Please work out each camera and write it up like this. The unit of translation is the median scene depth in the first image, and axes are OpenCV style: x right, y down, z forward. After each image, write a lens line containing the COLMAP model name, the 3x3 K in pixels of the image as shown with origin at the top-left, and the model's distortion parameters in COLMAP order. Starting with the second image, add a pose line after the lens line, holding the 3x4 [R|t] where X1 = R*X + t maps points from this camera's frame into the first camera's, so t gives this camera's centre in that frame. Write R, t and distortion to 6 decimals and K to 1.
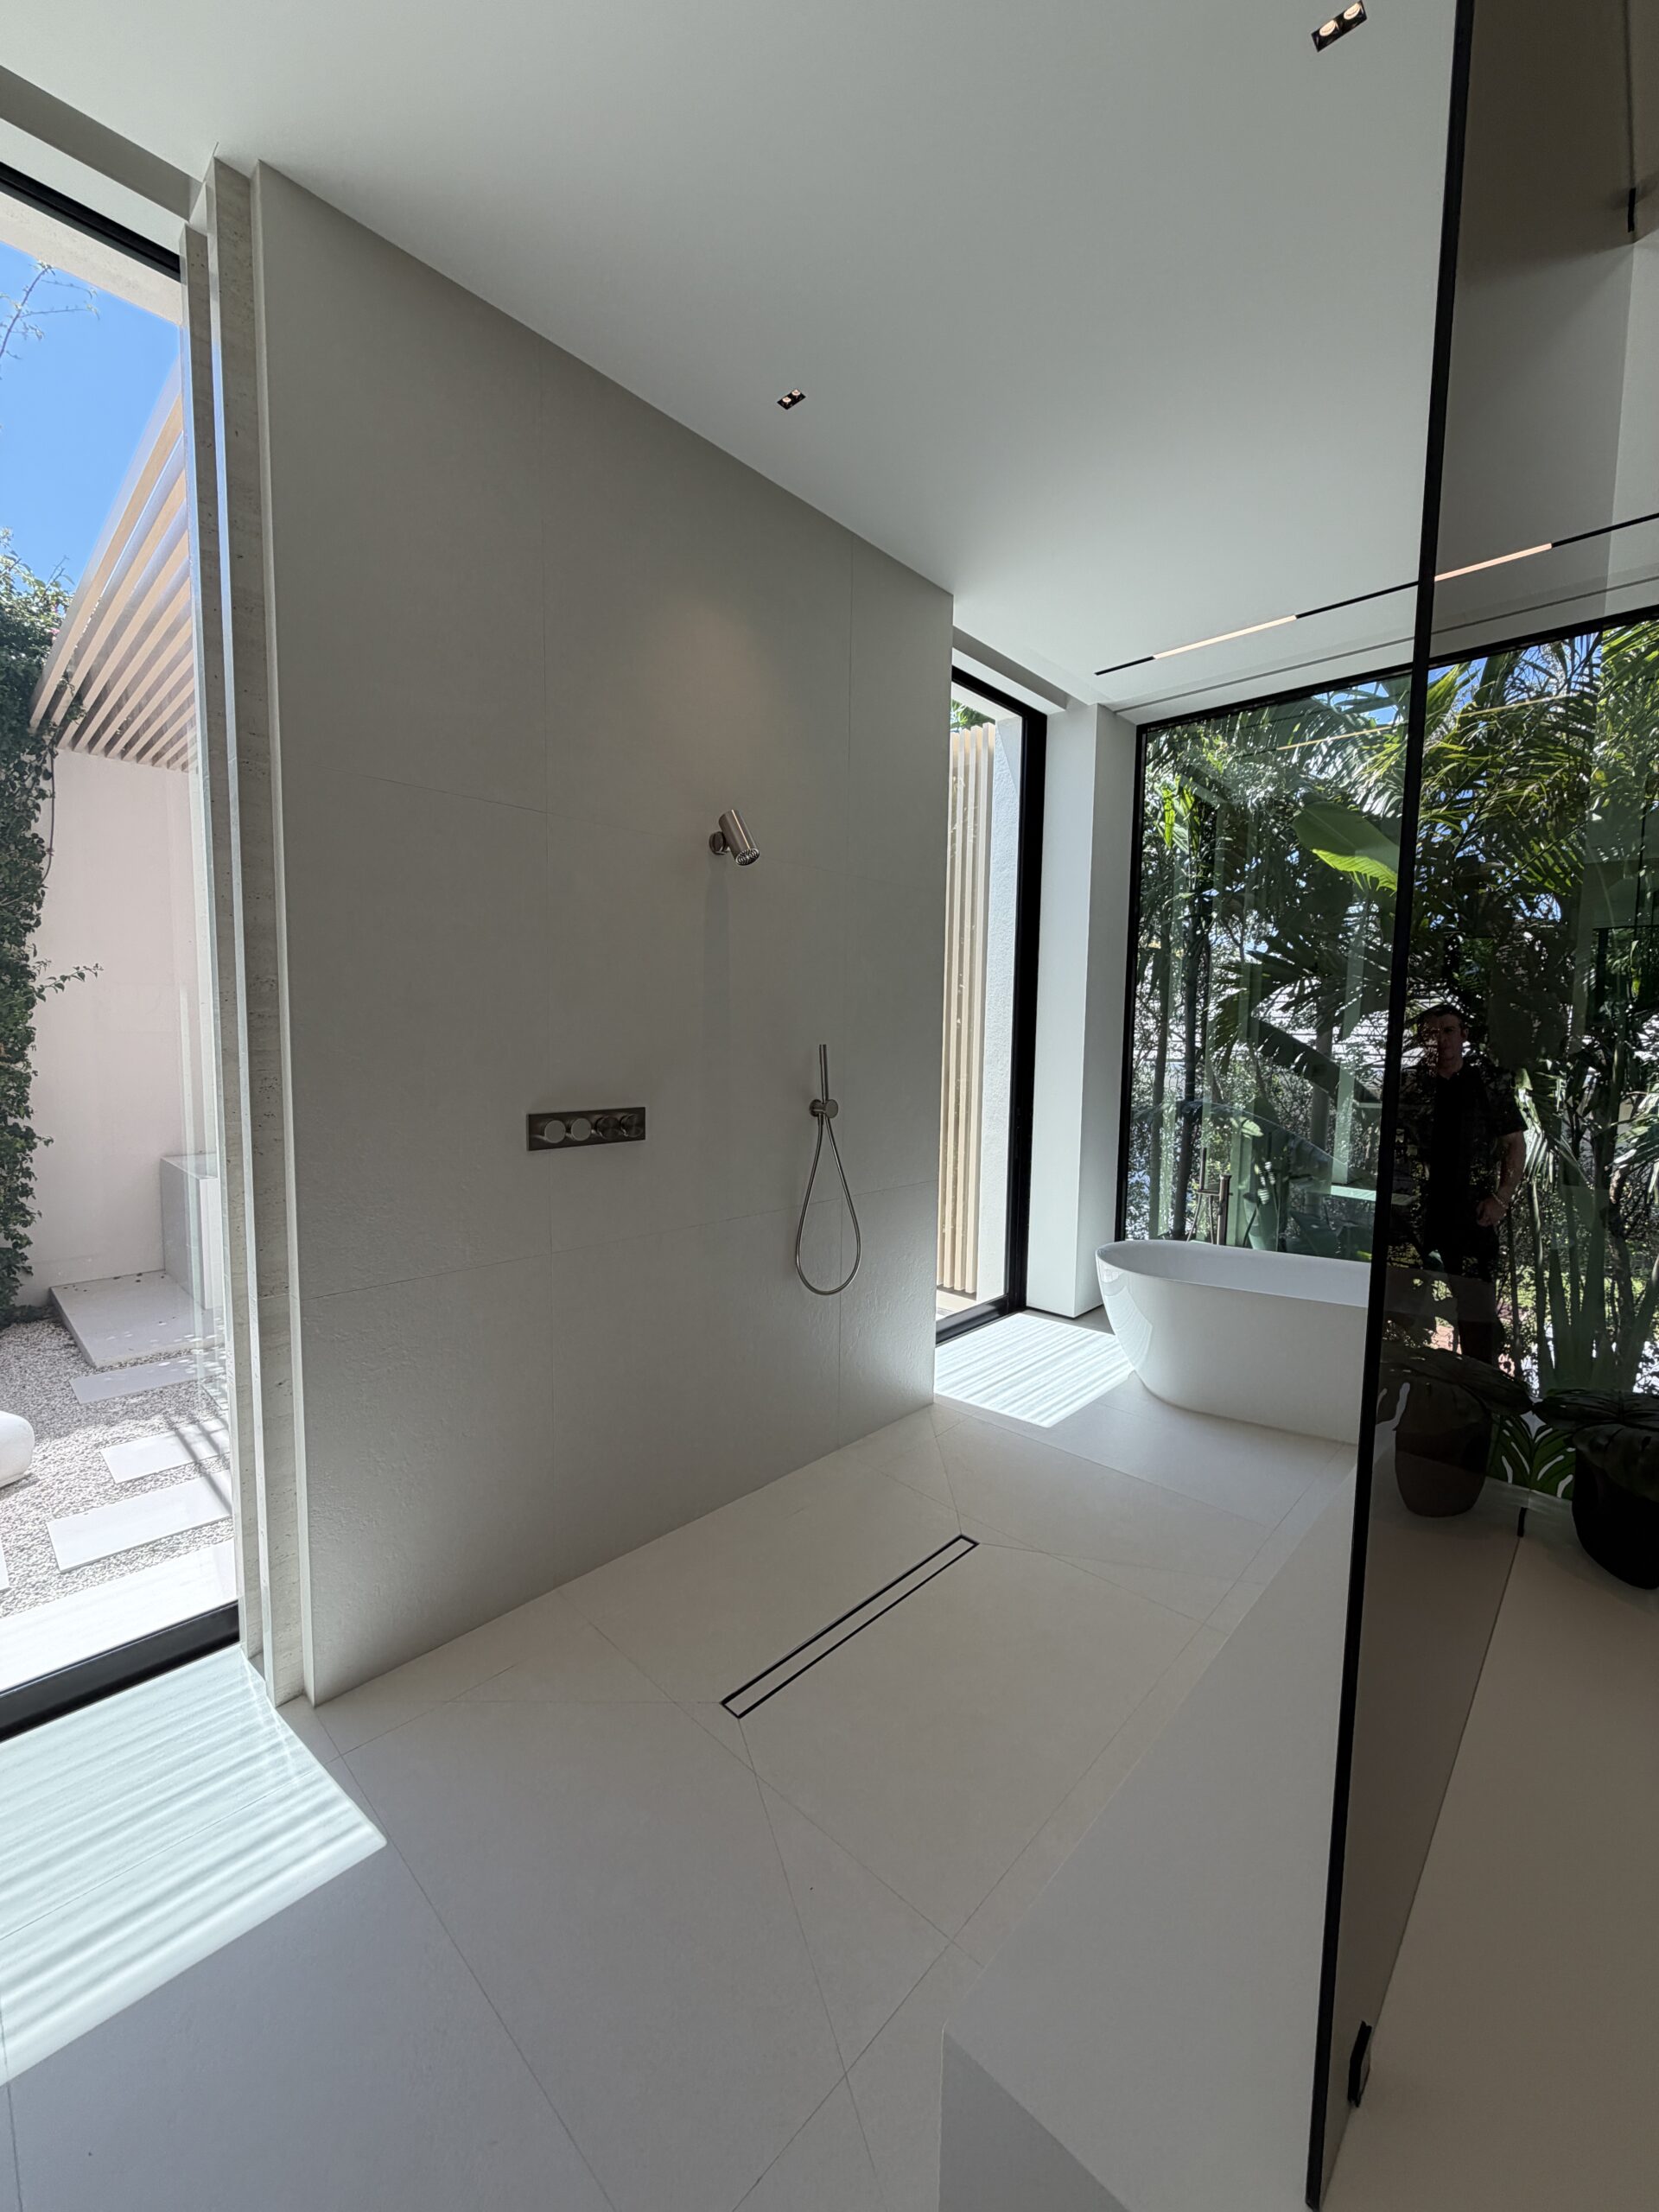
lens RADIAL K [[872.0, 0, 826.2], [0, 872.0, 1102.7], [0, 0, 1]] dist [-0.000647, -0.000672]
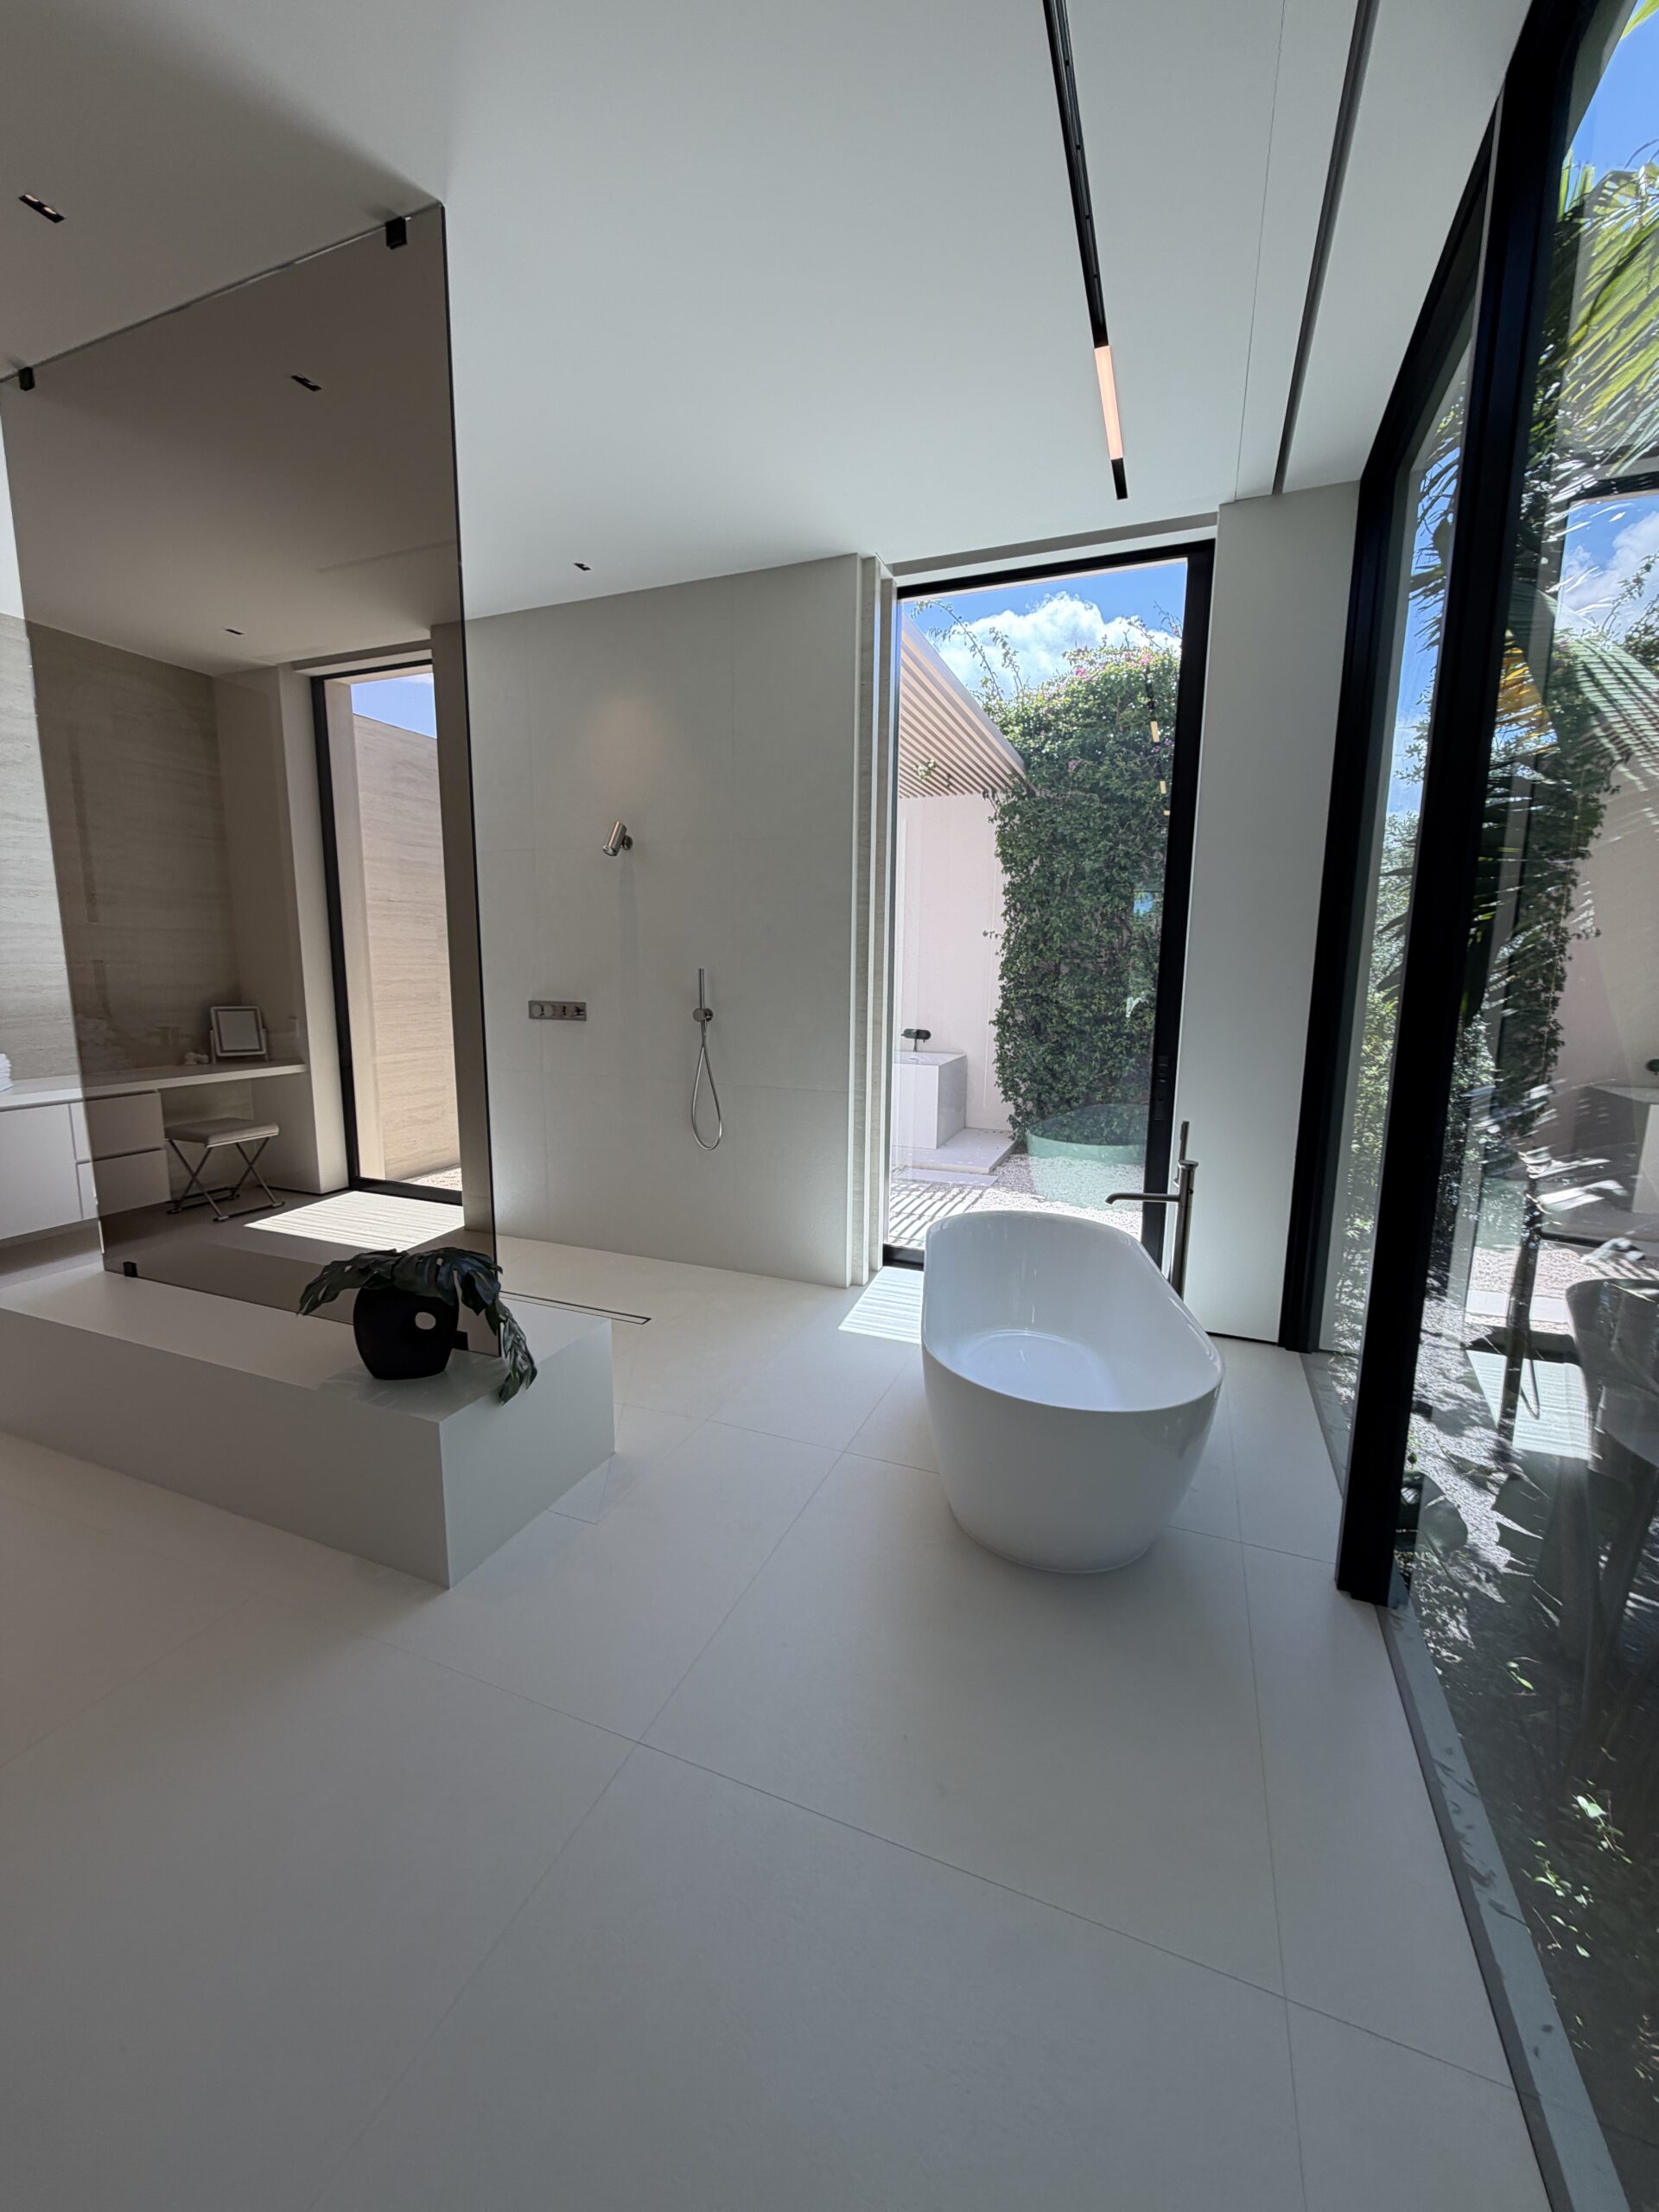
lens RADIAL K [[872.0, 0, 826.2], [0, 872.0, 1102.7], [0, 0, 1]] dist [-0.000647, -0.000672]
pose [[0.359410, 0.135035, -0.923358, 1.666898], [-0.078639, 0.990338, 0.114220, -0.035185], [0.929860, 0.031560, 0.366557, 0.810900]]
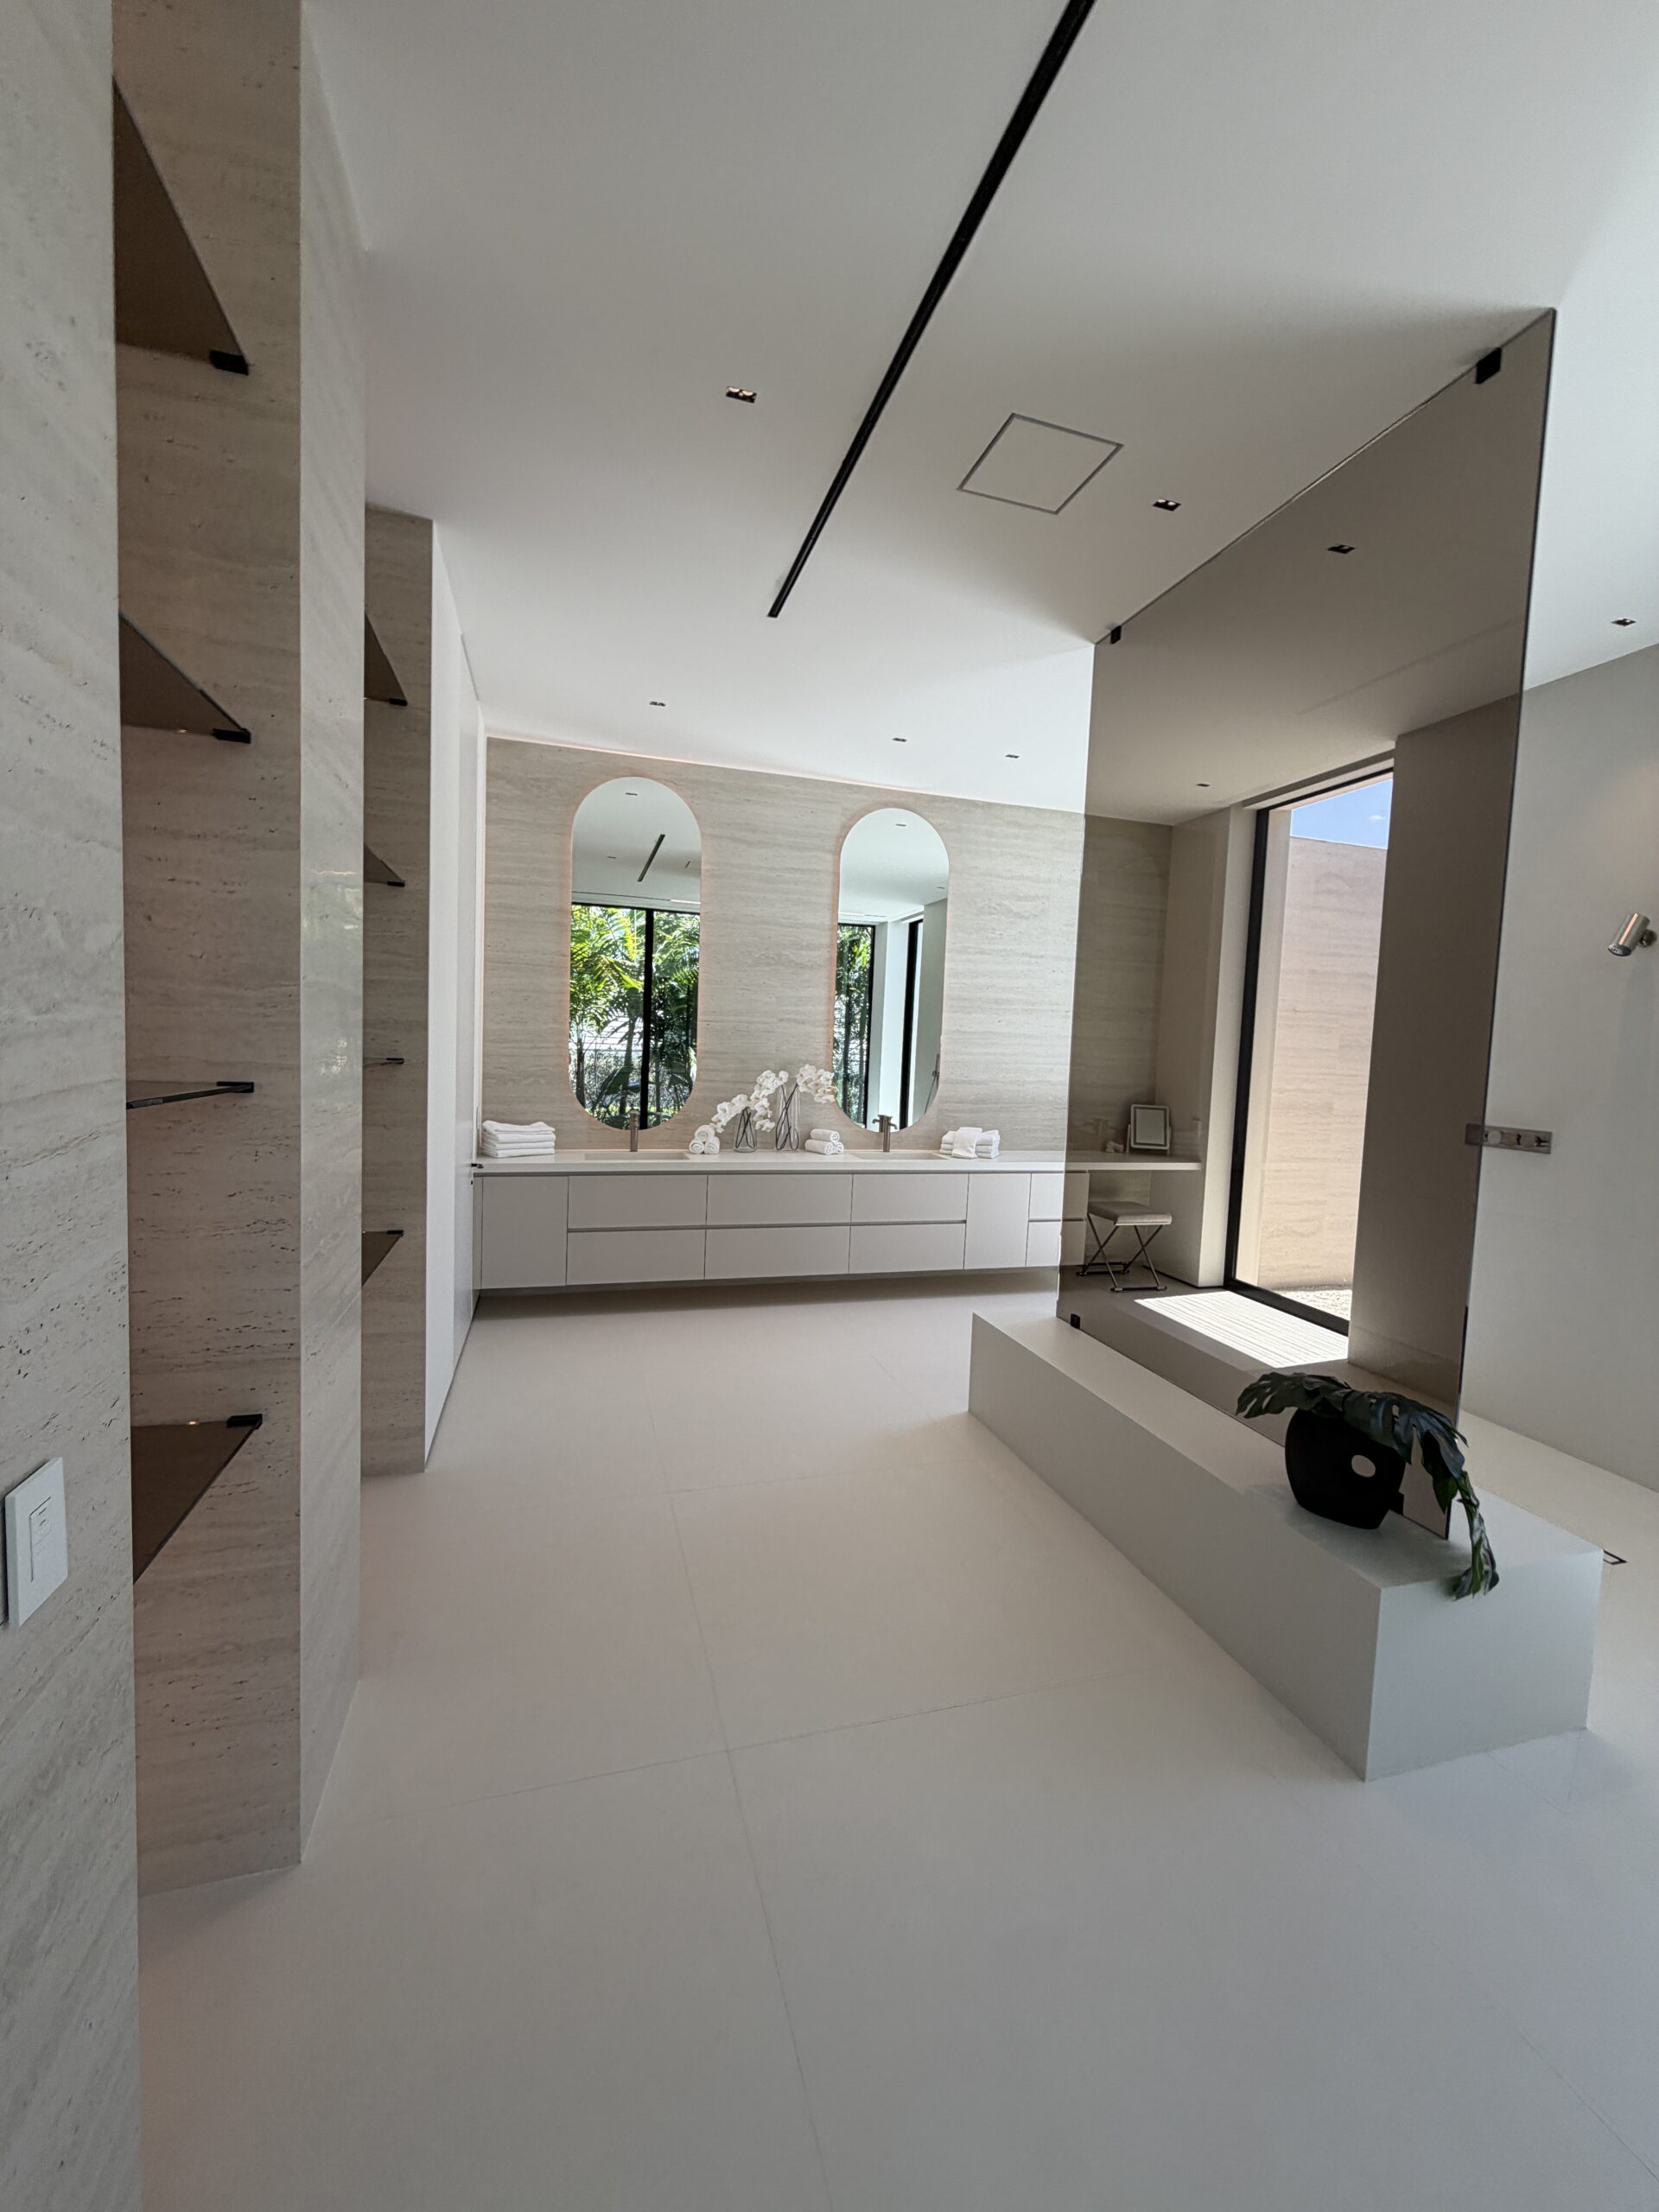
lens RADIAL K [[872.0, 0, 826.2], [0, 872.0, 1102.7], [0, 0, 1]] dist [-0.000647, -0.000672]
pose [[-0.500078, 0.022761, -0.865681, 1.692651], [-0.116768, 0.988753, 0.093451, -0.039620], [0.858072, 0.147816, -0.491796, 0.664418]]
